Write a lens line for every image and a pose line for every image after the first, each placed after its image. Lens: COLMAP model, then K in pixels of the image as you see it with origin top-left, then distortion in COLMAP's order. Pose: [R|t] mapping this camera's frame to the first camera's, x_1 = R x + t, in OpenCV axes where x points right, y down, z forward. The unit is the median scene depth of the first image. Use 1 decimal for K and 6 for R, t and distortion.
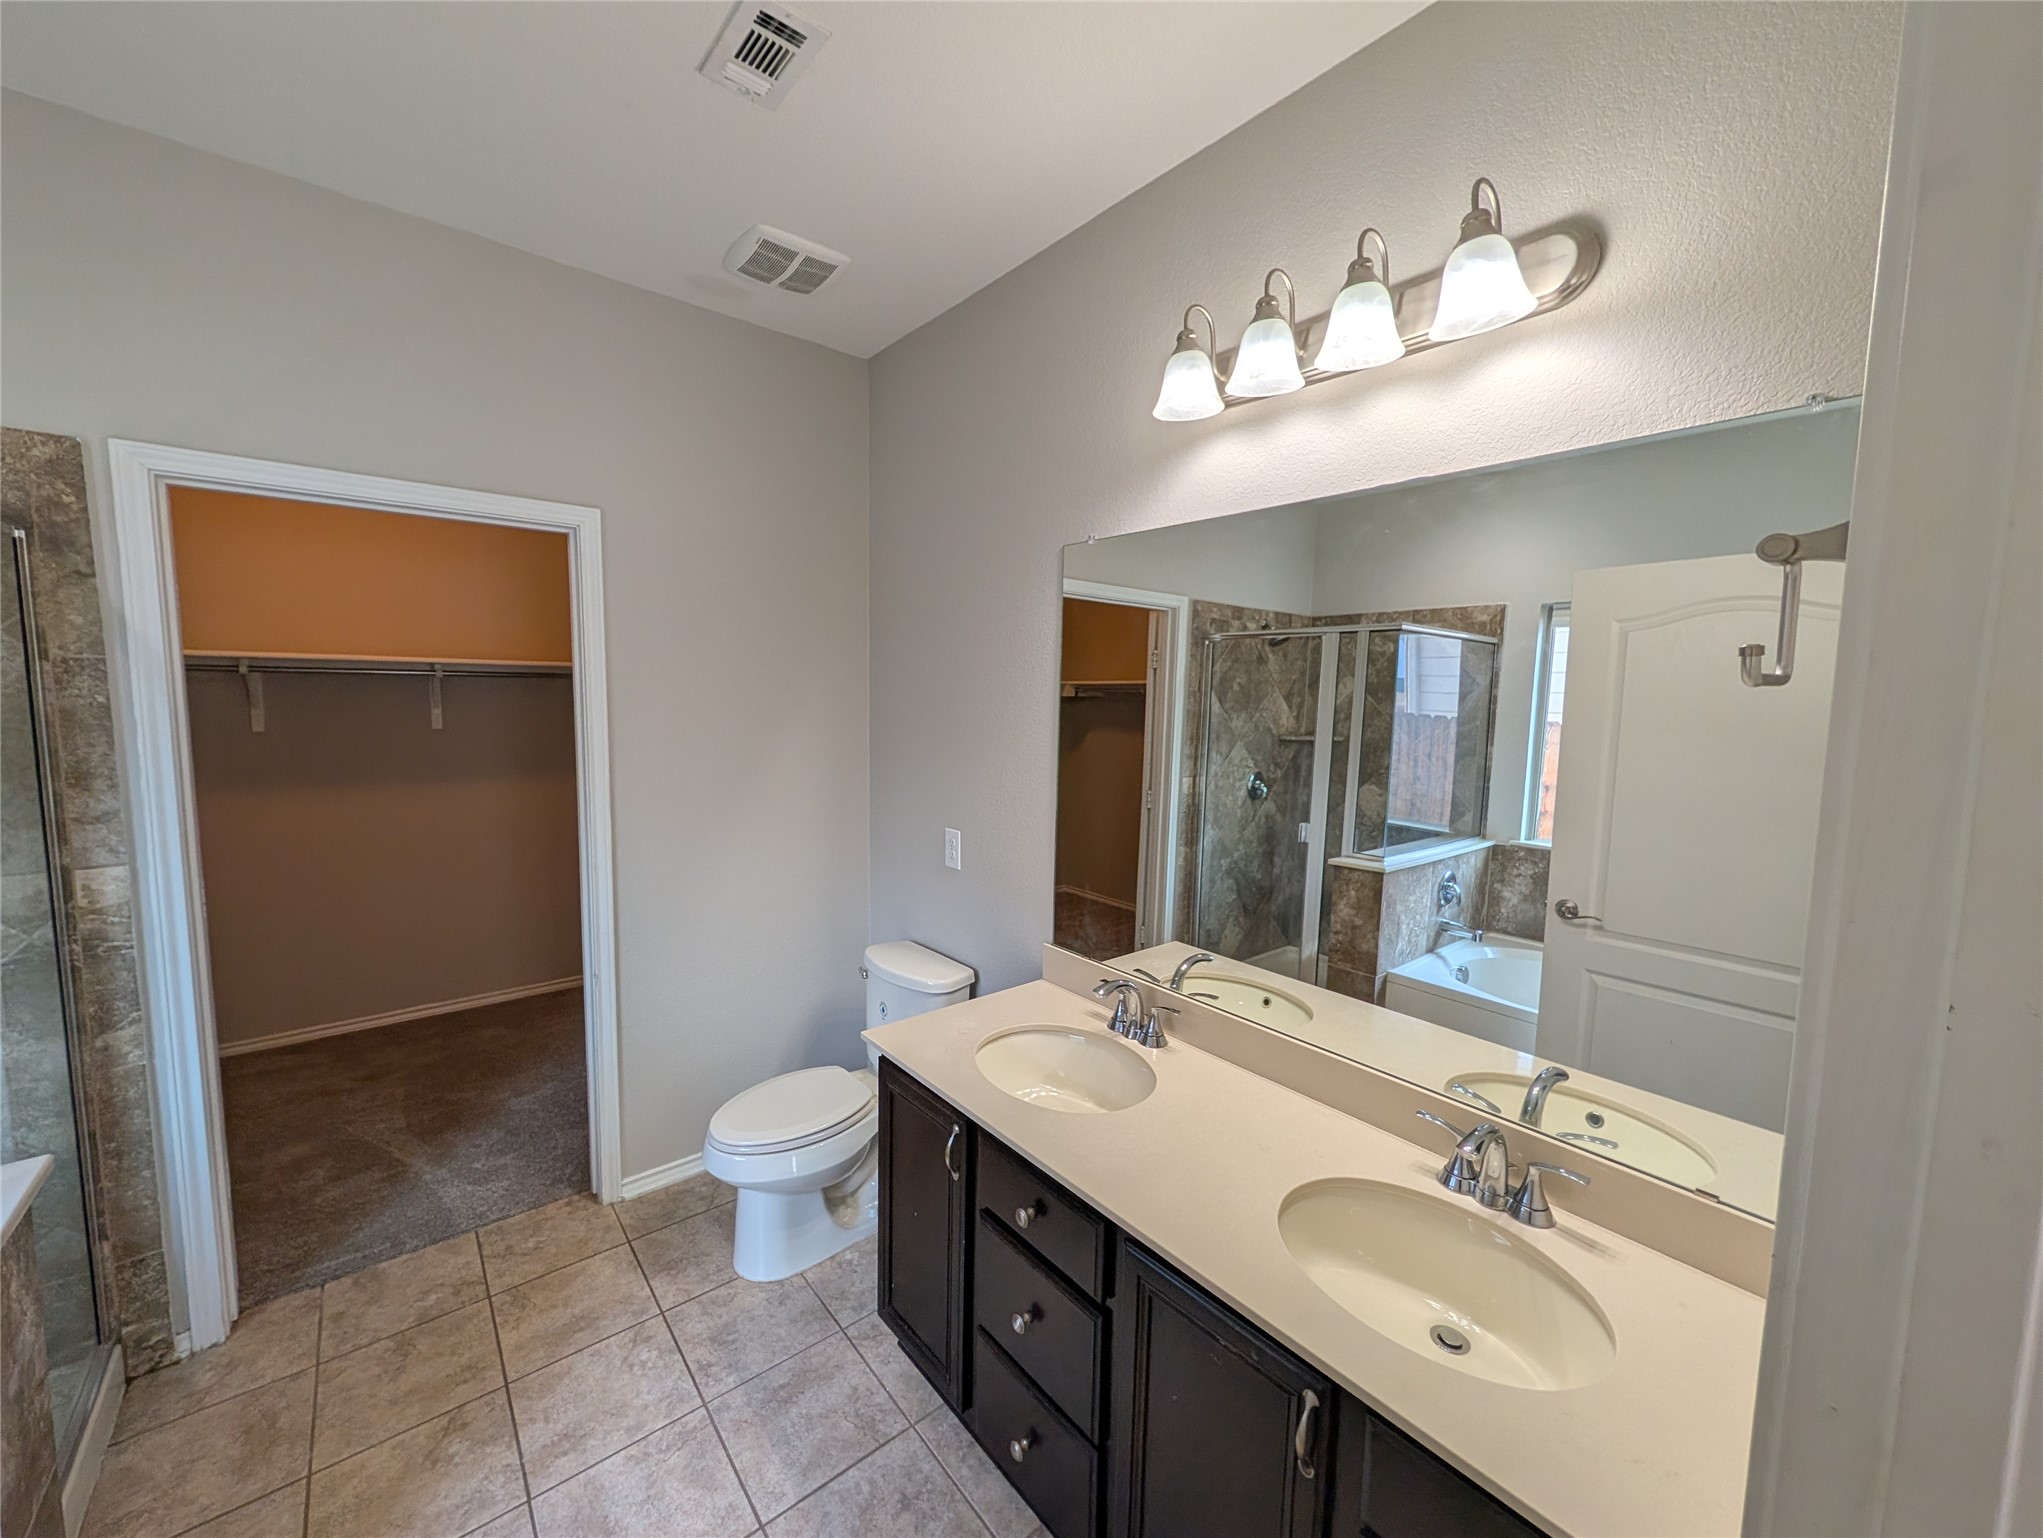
lens RADIAL K [[788.1, 0, 1025.3], [0, 788.1, 768.6], [0, 0, 1]] dist [0.002153, -0.000214]
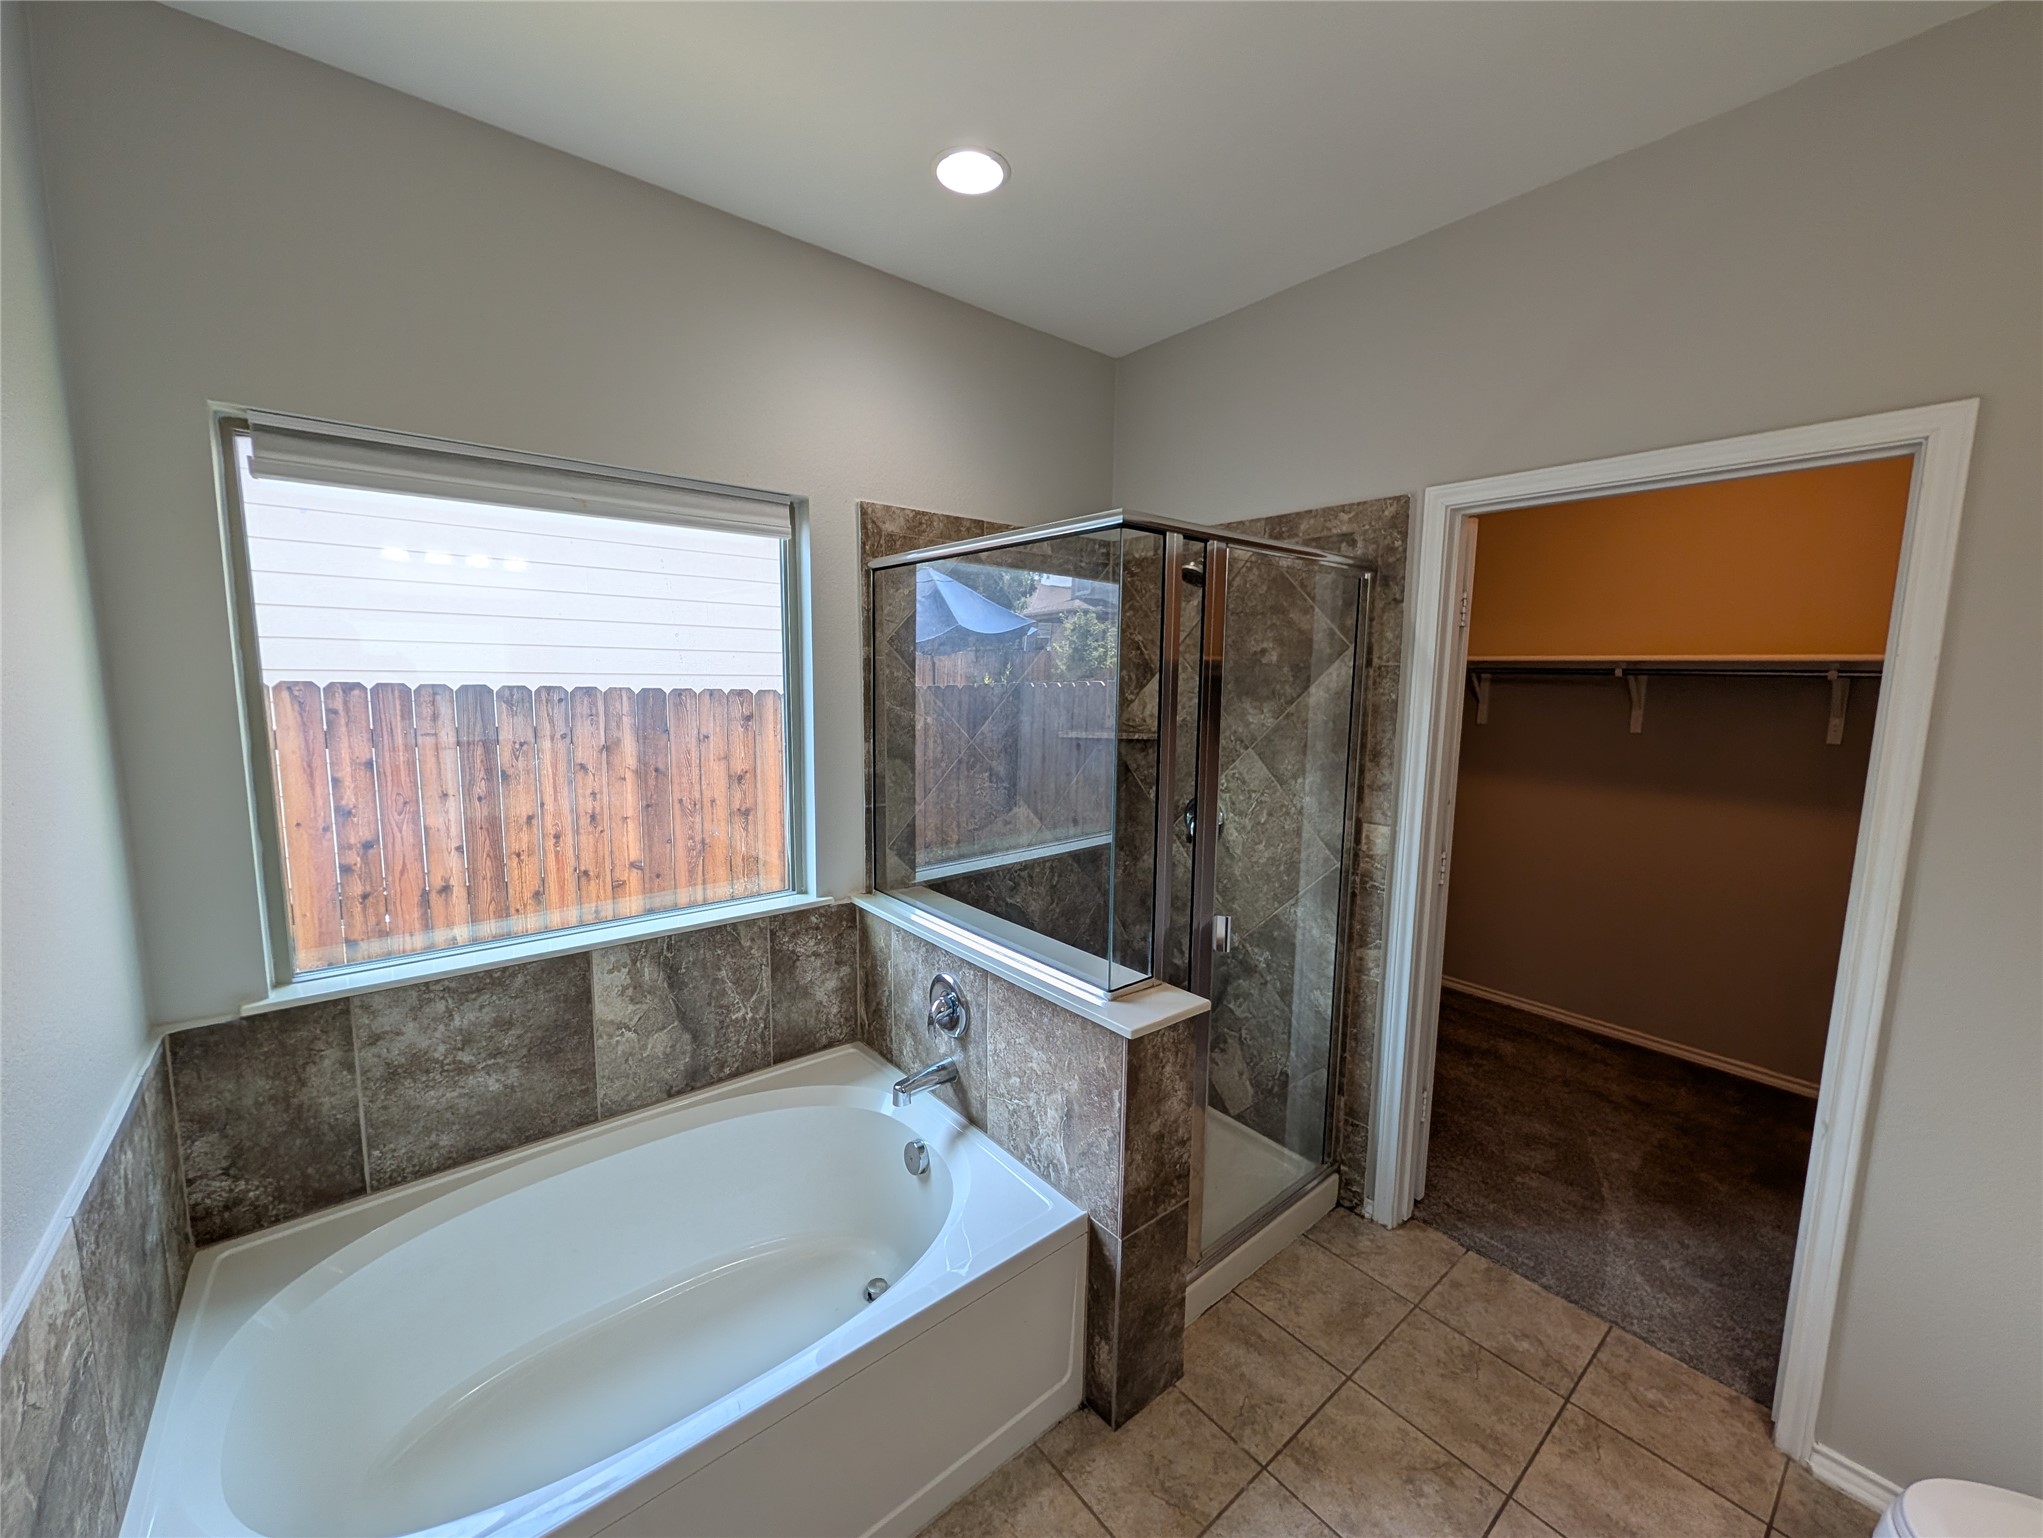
lens RADIAL K [[788.1, 0, 1025.3], [0, 788.1, 768.6], [0, 0, 1]] dist [0.002153, -0.000214]
pose [[-0.004790, 0.108434, -0.994092, 0.101504], [-0.115441, 0.987397, 0.108260, -0.033099], [0.993303, 0.115278, 0.007789, 0.322909]]
